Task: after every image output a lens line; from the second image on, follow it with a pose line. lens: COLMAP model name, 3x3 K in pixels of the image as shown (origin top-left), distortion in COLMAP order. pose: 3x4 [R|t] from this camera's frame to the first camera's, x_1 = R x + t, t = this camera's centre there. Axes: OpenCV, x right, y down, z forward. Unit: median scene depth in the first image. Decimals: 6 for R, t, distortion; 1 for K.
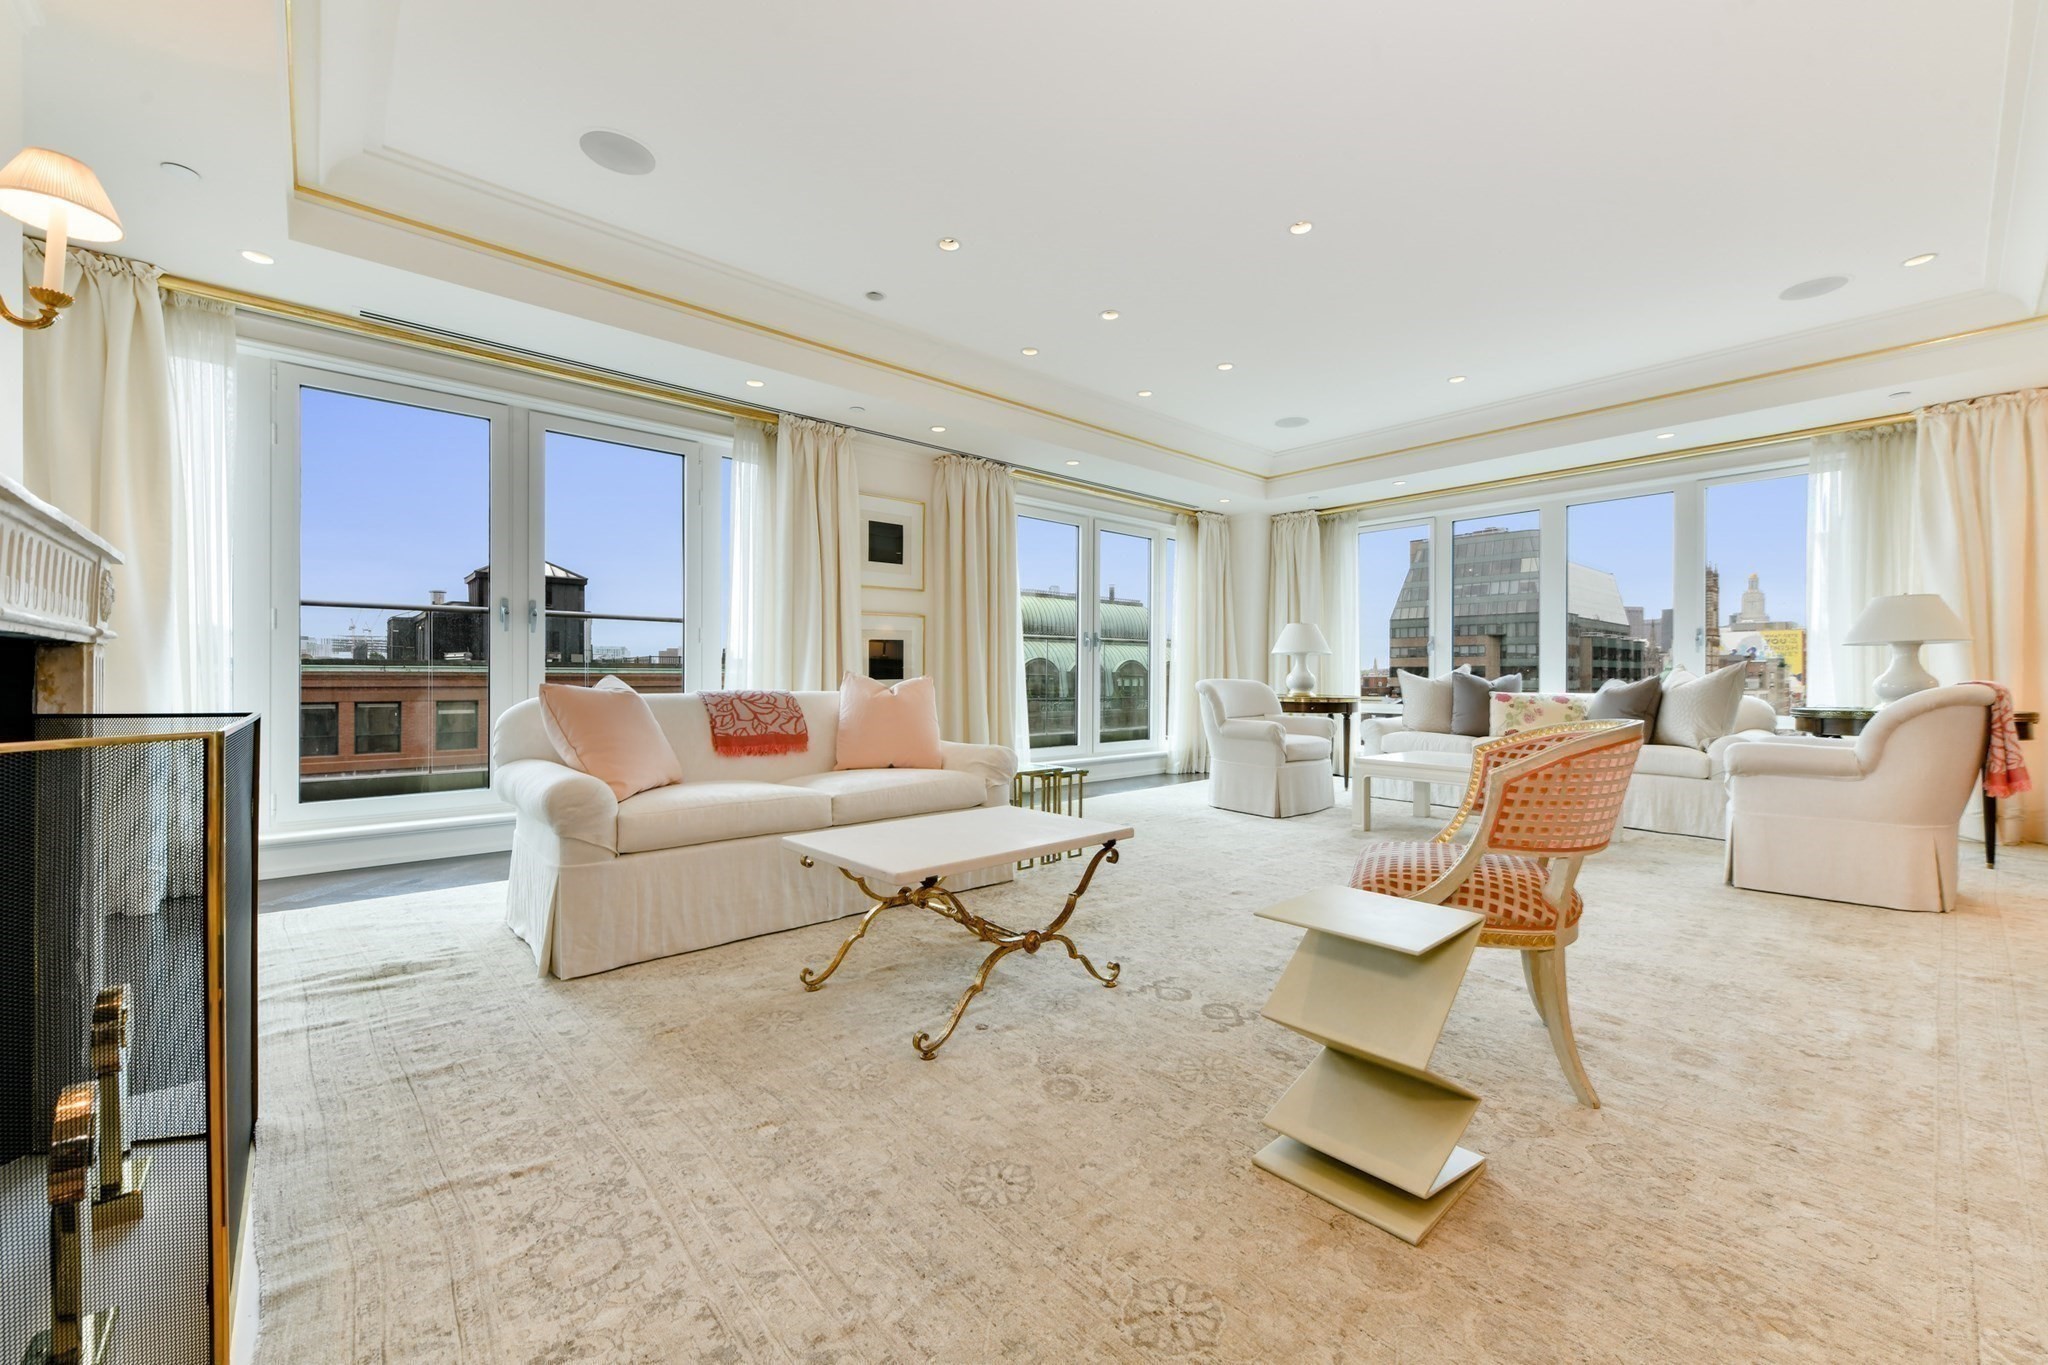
lens RADIAL K [[835.6, 0, 1077.5], [0, 835.6, 685.8], [0, 0, 1]] dist [0.001830, -0.000029]
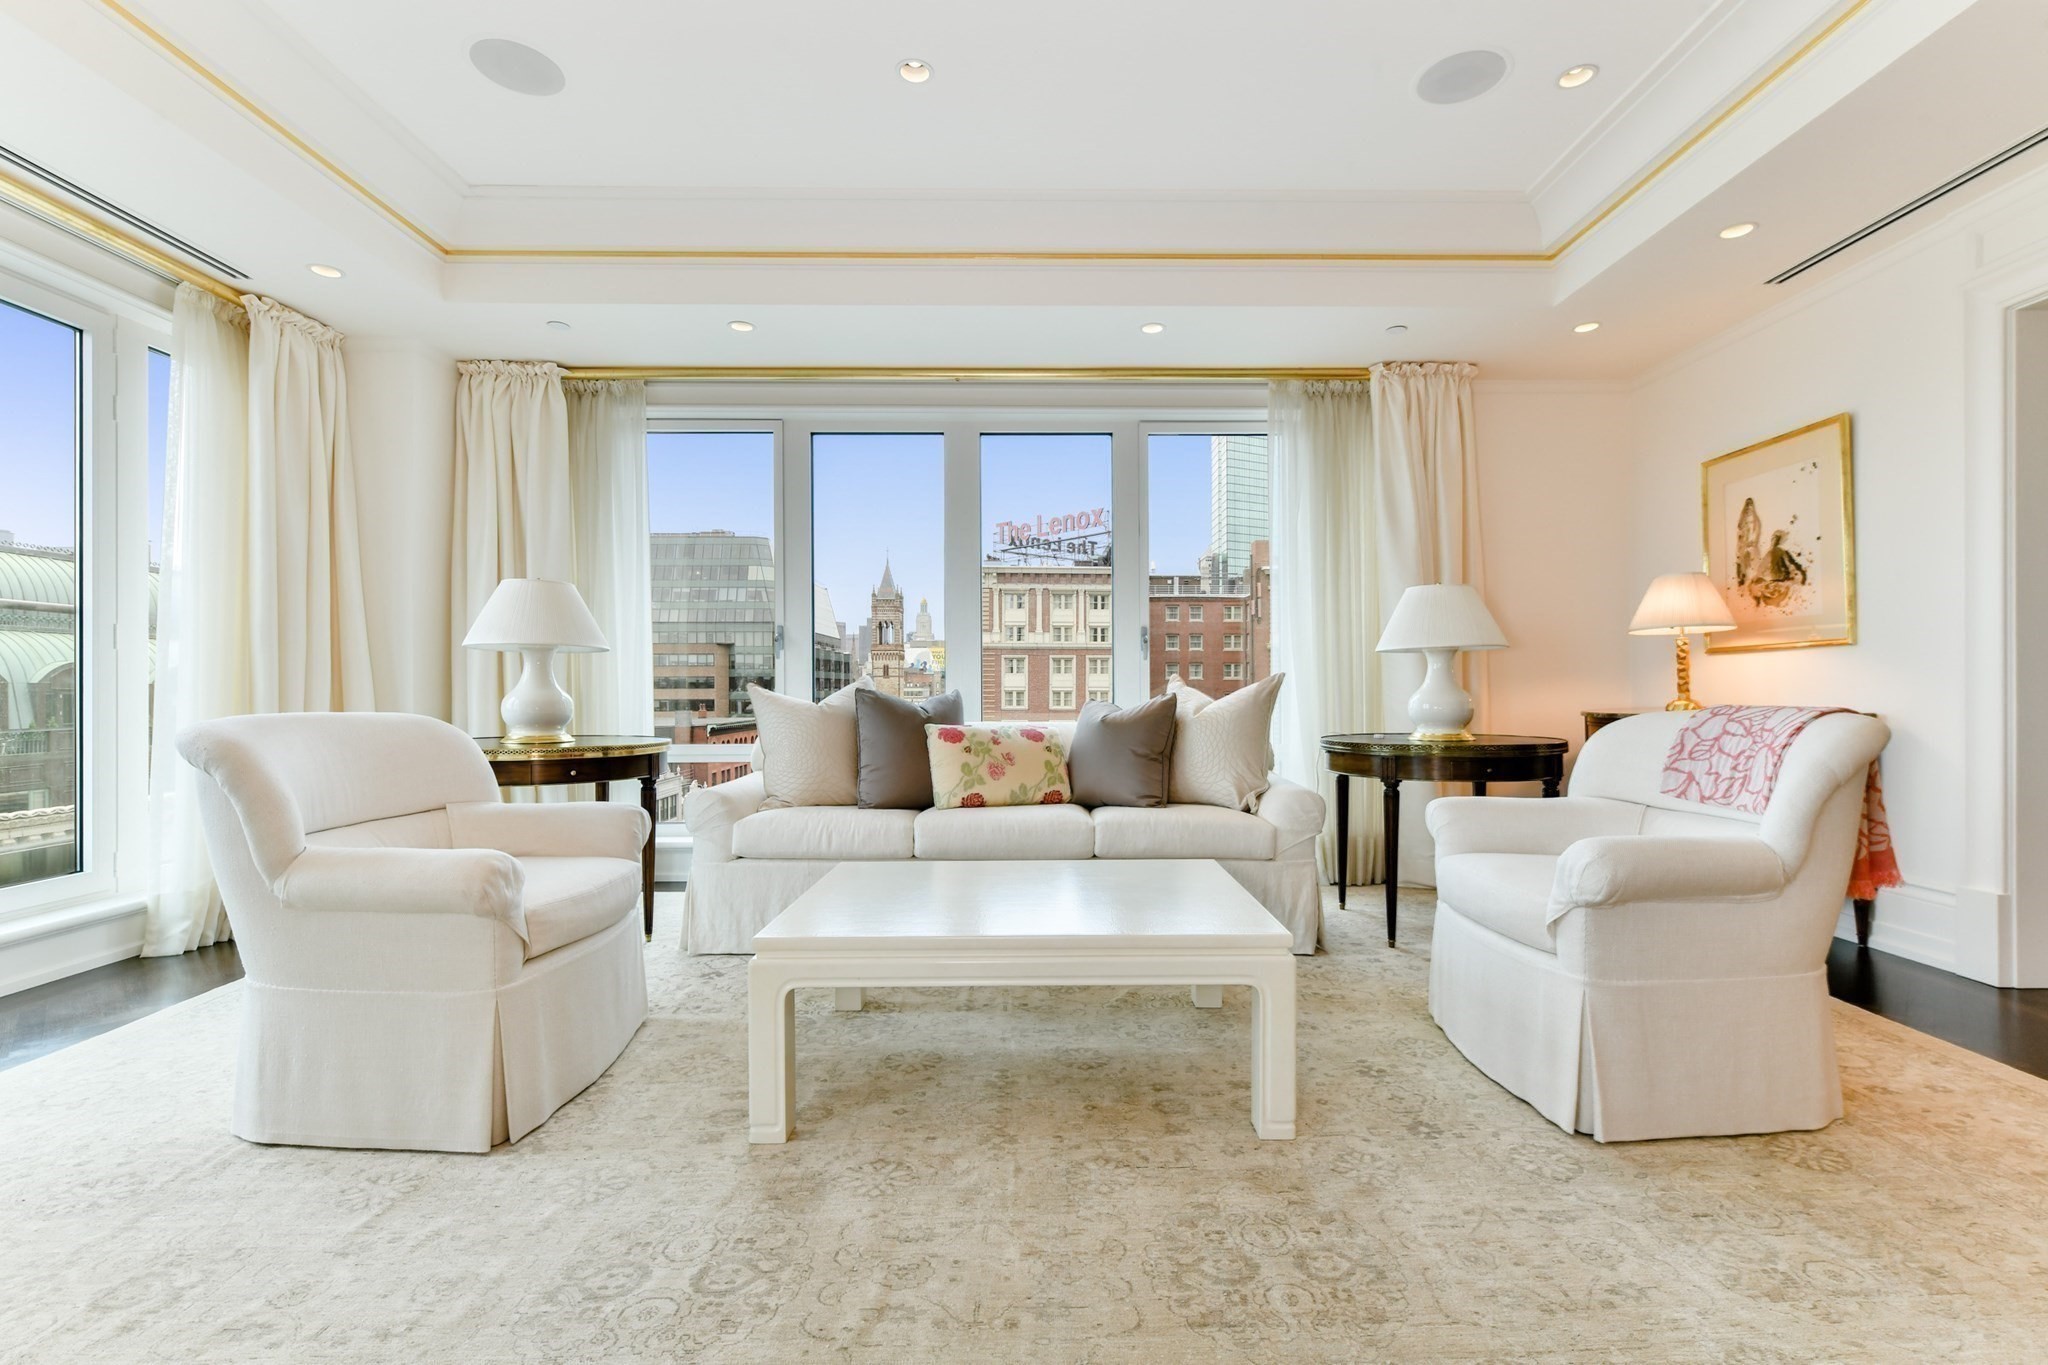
lens RADIAL K [[906.7, 0, 1037.5], [0, 906.7, 685.8], [0, 0, 1]] dist [0.000402, -0.000417]
pose [[0.693605, -0.004477, 0.720341, 0.119448], [0.014139, 0.999873, -0.007400, -0.013295], [-0.720216, 0.015318, 0.693580, 0.546303]]
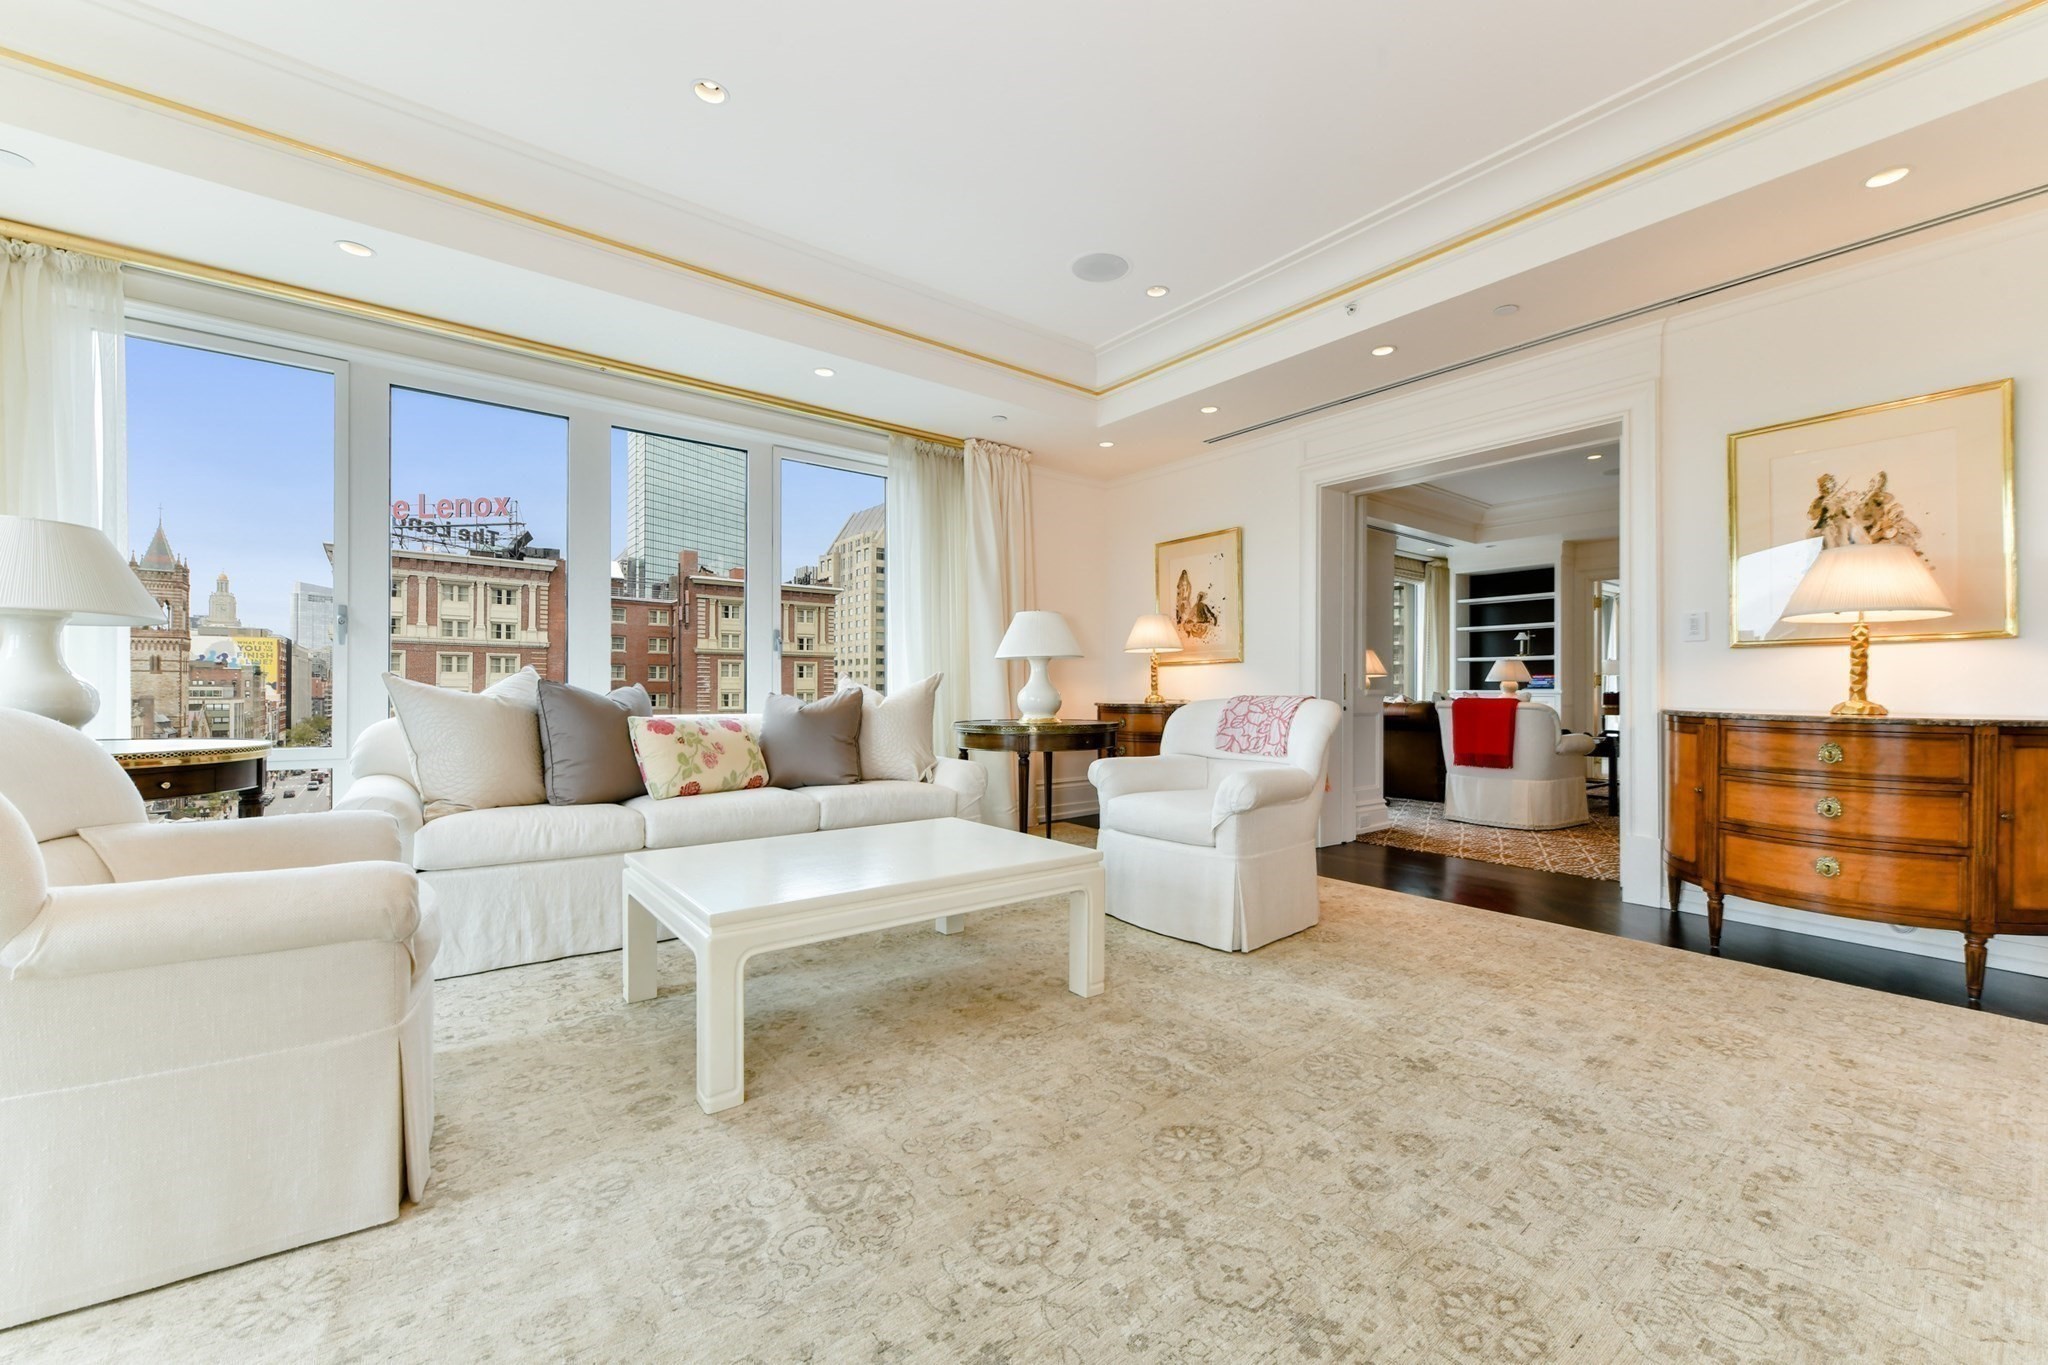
lens RADIAL K [[815.6, 0, 1024.0], [0, 815.6, 682.5], [0, 0, 1]] dist [0.002638, -0.000007]
pose [[0.113352, 0.006605, 0.993533, -0.007840], [0.007235, 0.999946, -0.007473, -0.009878], [-0.993529, 0.008036, 0.113298, 0.698343]]
